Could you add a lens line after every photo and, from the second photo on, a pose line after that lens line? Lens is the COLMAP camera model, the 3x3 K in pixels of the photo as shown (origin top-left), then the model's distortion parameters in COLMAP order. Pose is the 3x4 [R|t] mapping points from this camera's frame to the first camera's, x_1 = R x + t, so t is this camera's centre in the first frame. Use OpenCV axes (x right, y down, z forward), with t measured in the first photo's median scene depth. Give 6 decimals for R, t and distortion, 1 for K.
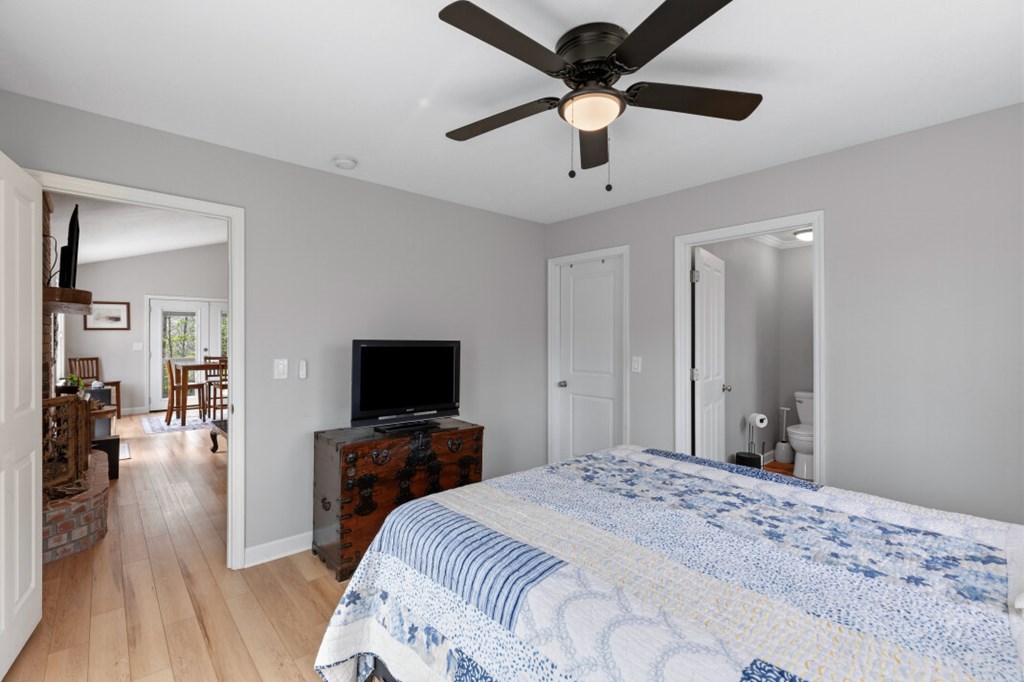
lens RADIAL K [[464.7, 0, 512.0], [0, 464.7, 341.0], [0, 0, 1]] dist [0.002735, 0.000718]
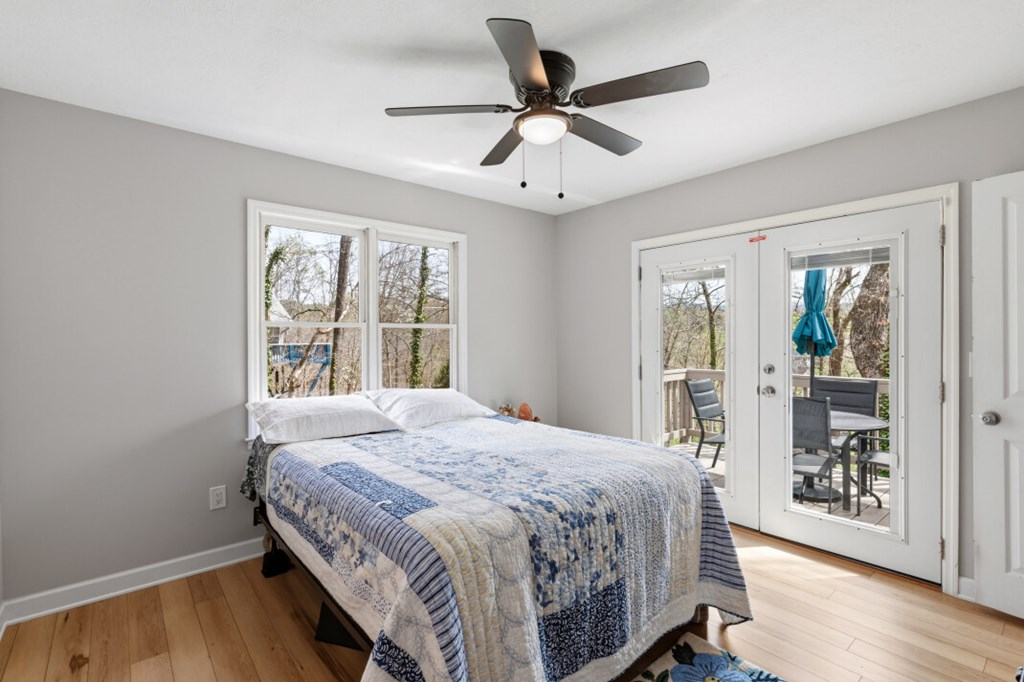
lens RADIAL K [[464.7, 0, 512.0], [0, 464.7, 341.0], [0, 0, 1]] dist [0.002735, 0.000718]
pose [[-0.999669, 0.002306, 0.025618, 0.196640], [0.002532, 0.999958, 0.008767, 0.011569], [-0.025596, 0.008829, -0.999633, 1.938716]]
